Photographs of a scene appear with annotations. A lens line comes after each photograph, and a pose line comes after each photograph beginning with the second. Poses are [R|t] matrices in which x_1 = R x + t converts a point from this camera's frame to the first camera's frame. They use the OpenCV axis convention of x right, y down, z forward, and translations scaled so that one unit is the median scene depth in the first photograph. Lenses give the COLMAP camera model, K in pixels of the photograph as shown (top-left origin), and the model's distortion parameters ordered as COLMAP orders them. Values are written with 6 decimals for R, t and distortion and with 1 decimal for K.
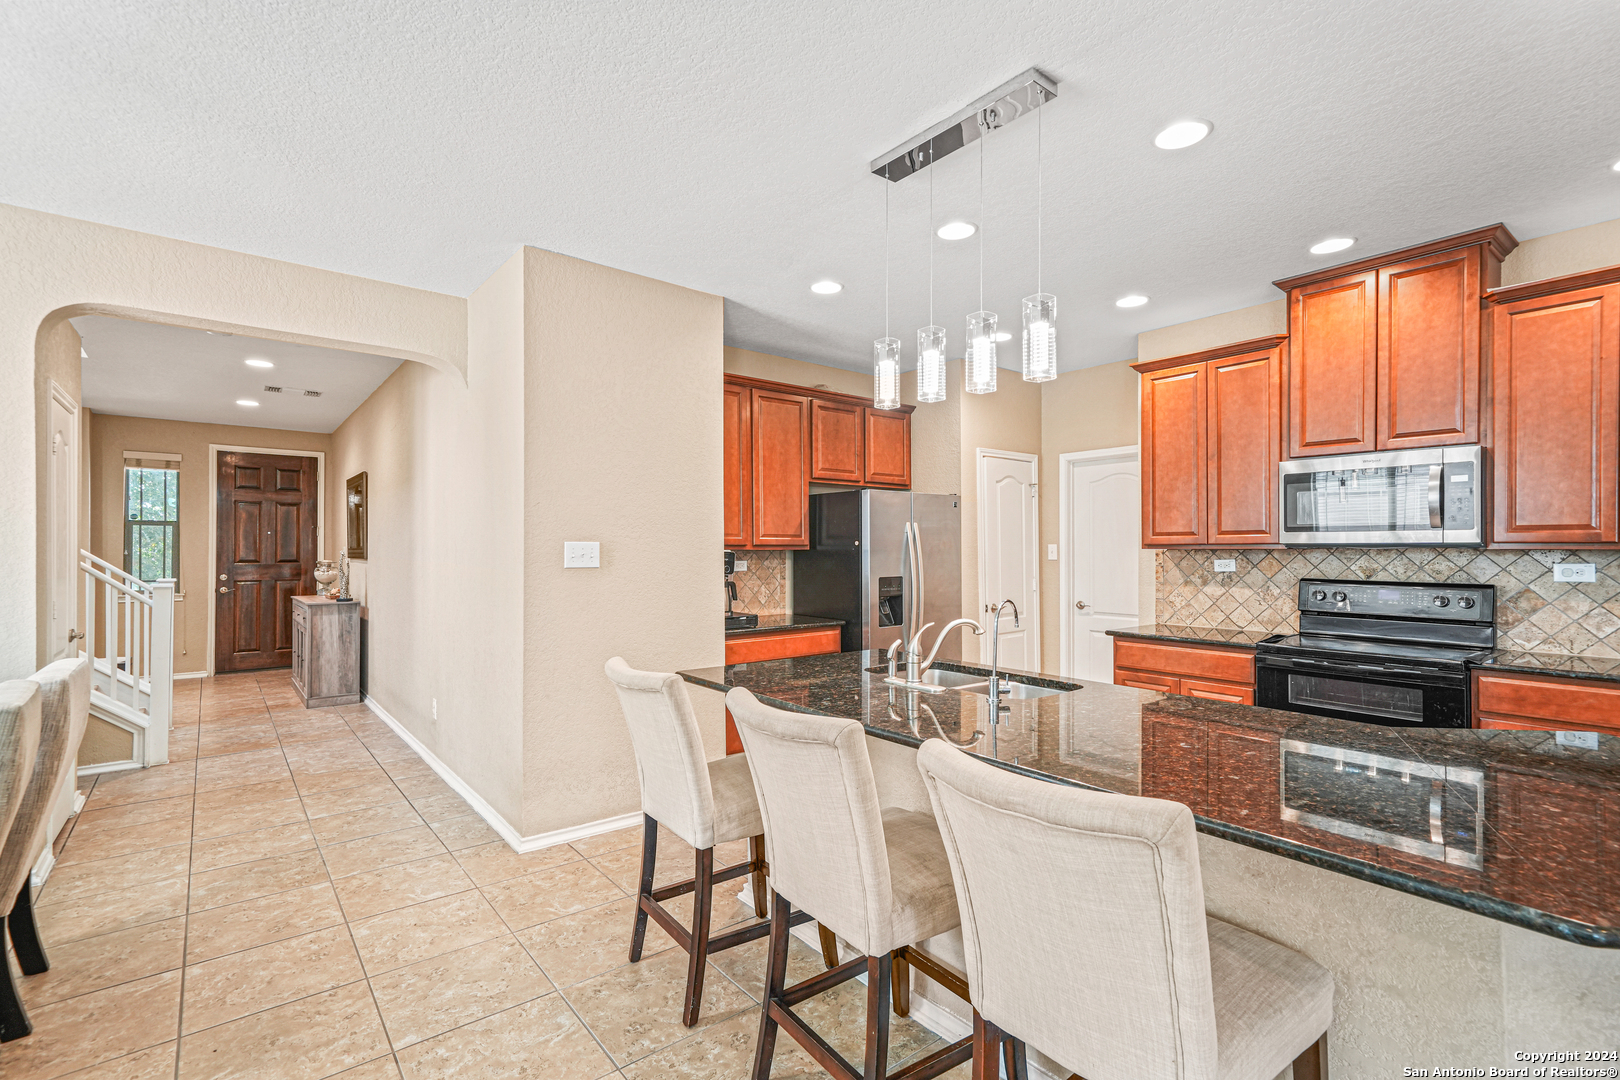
lens RADIAL K [[747.0, 0, 805.8], [0, 747.0, 547.0], [0, 0, 1]] dist [0.017245, -0.000488]
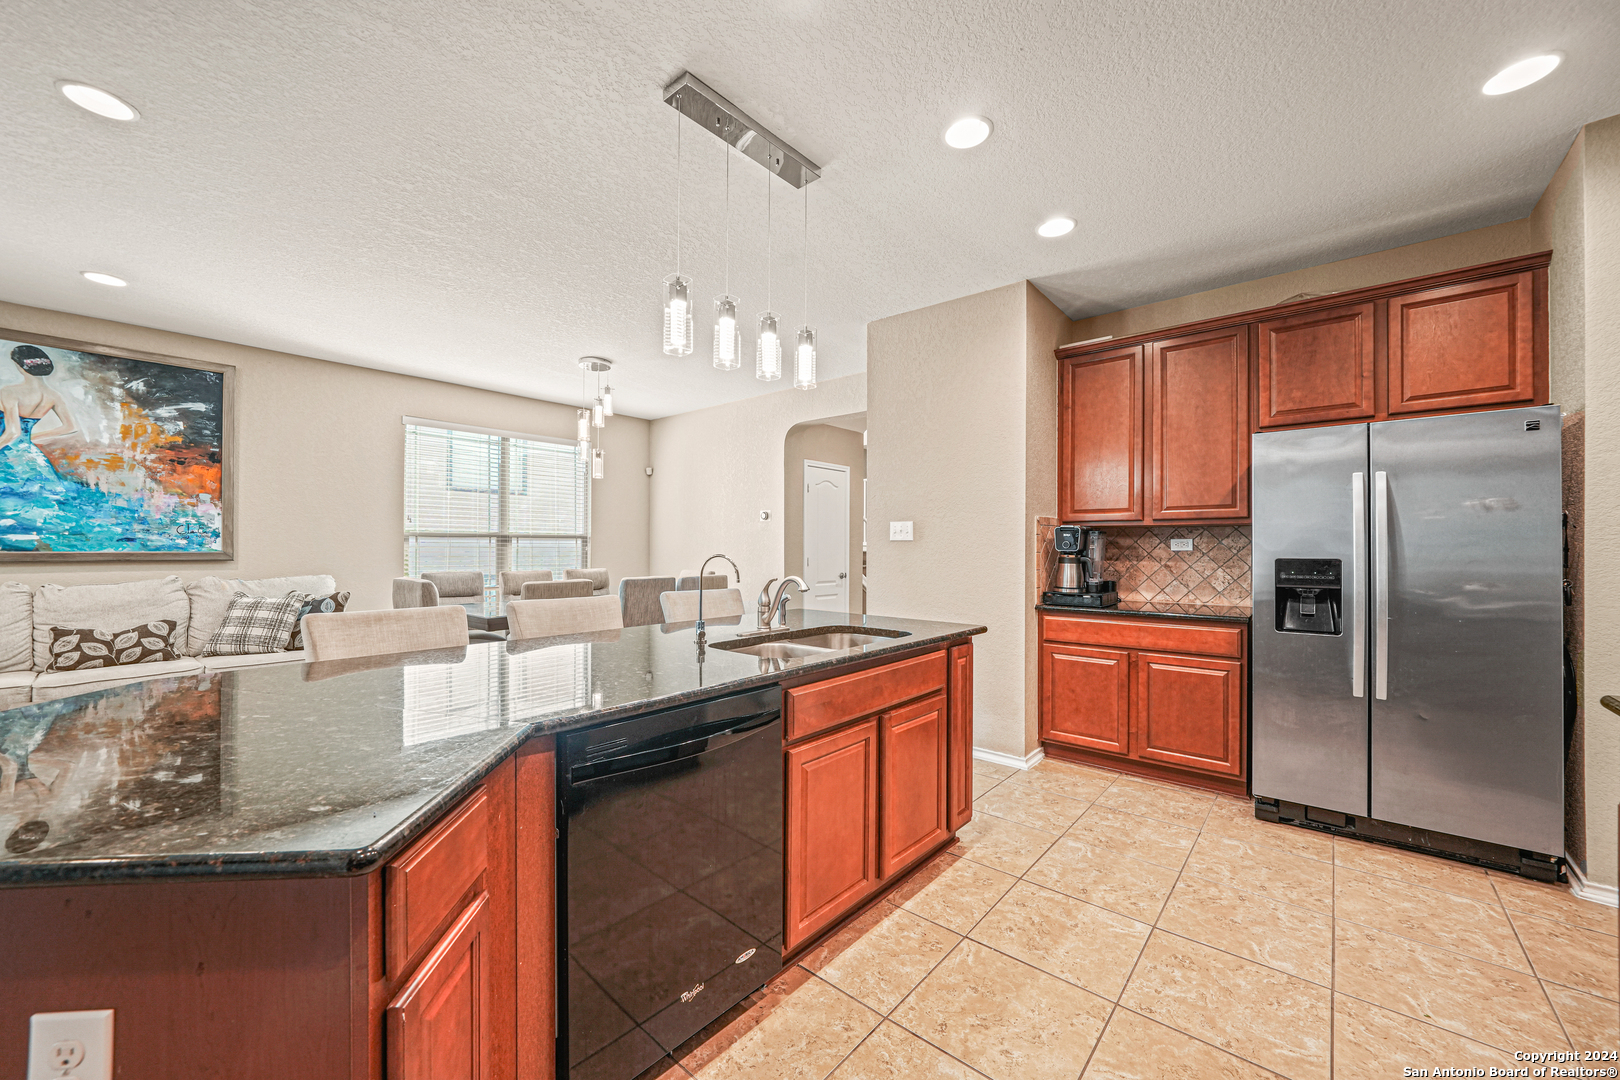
lens RADIAL K [[618.6, 0, 810.6], [0, 618.6, 543.1], [0, 0, 1]] dist [-0.013008, 0.000008]
pose [[0.182229, -0.007832, -0.983225, 0.623049], [0.000523, 0.999969, -0.007869, 0.033188], [0.983256, 0.000919, 0.182227, 0.514950]]
